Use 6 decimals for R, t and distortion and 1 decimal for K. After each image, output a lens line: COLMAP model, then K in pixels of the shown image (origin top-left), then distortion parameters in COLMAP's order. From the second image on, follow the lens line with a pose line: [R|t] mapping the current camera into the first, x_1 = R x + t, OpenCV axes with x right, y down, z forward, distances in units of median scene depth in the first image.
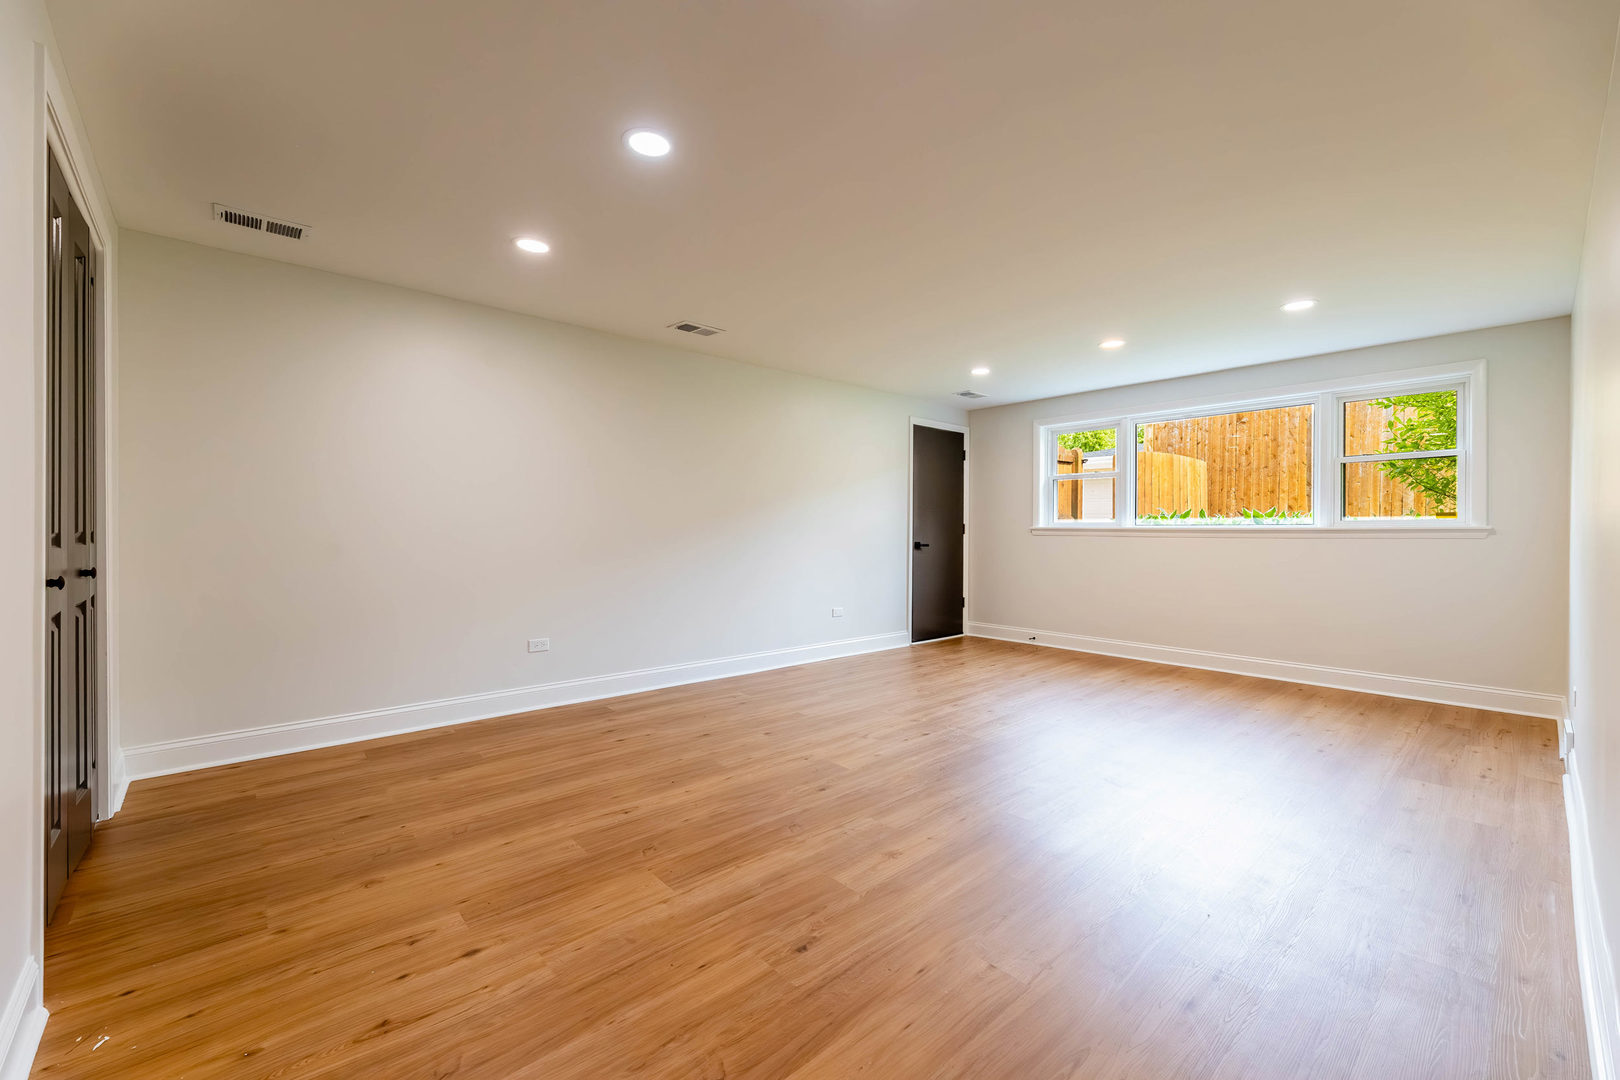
lens RADIAL K [[653.8, 0, 809.2], [0, 653.8, 530.0], [0, 0, 1]] dist [0.000154, -0.000335]
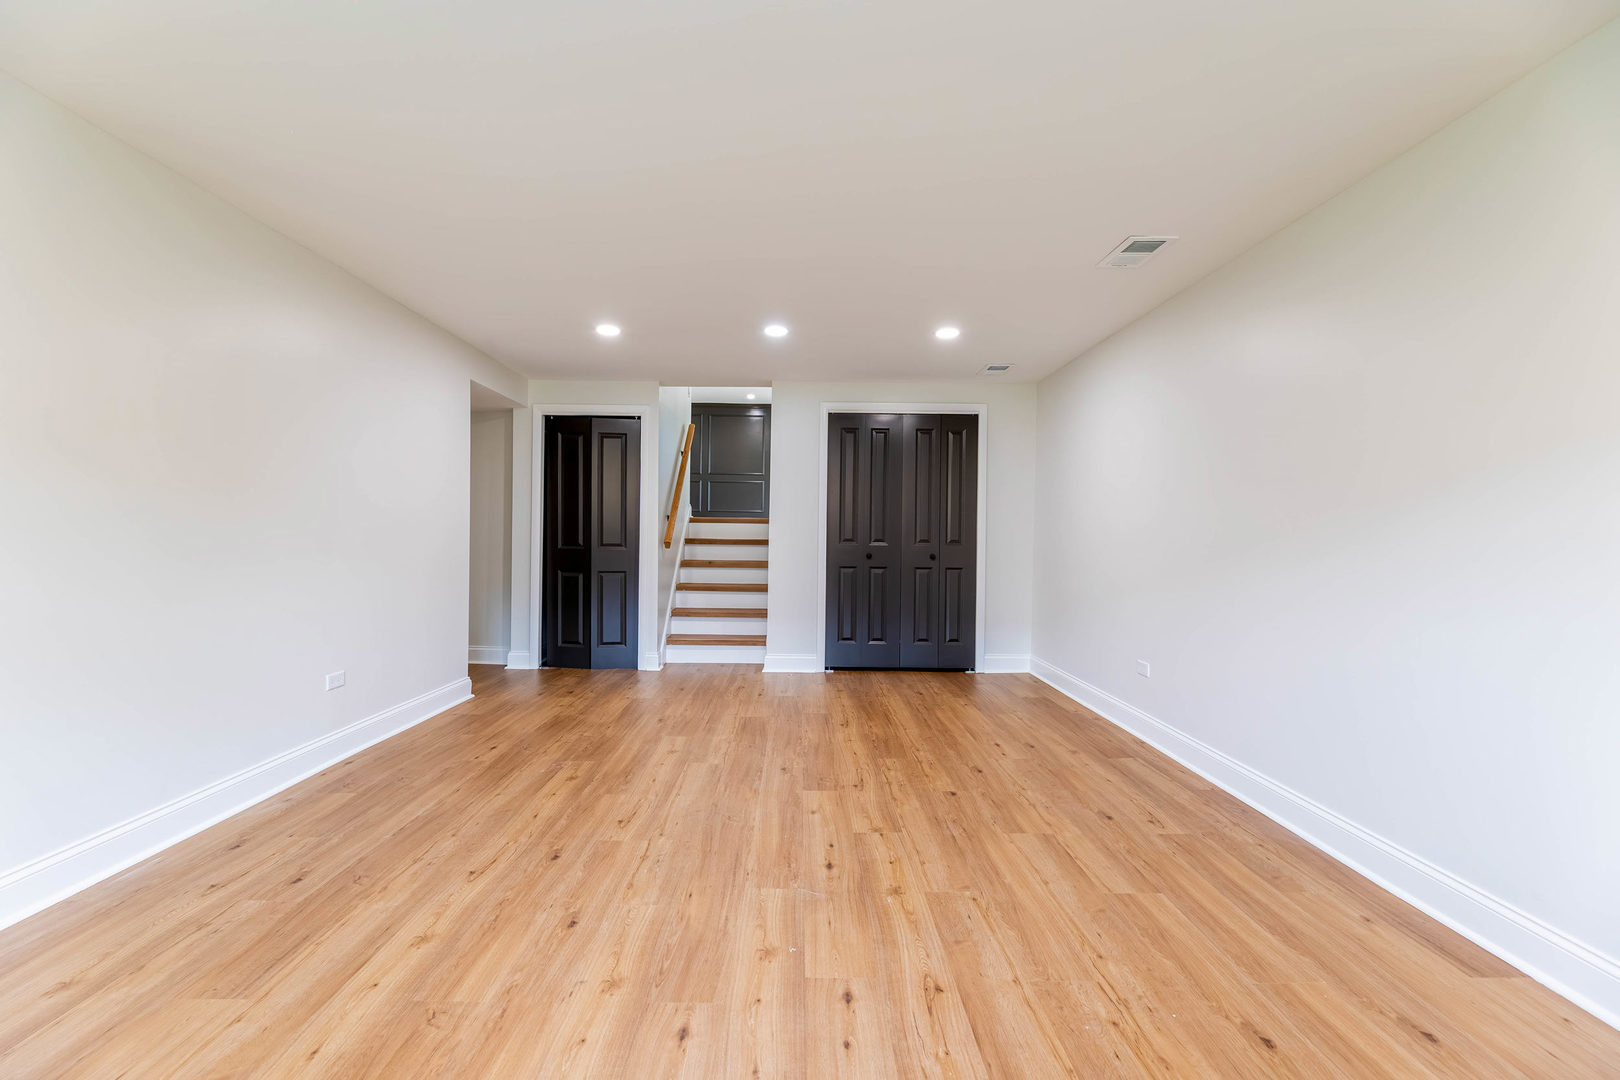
lens RADIAL K [[653.8, 0, 803.0], [0, 653.8, 540.9], [0, 0, 1]] dist [0.000154, -0.000335]
pose [[-0.664032, -0.009813, -0.747640, 0.673439], [-0.014851, 0.999890, 0.000066, 0.002802], [0.747557, 0.011147, -0.664104, 1.411114]]
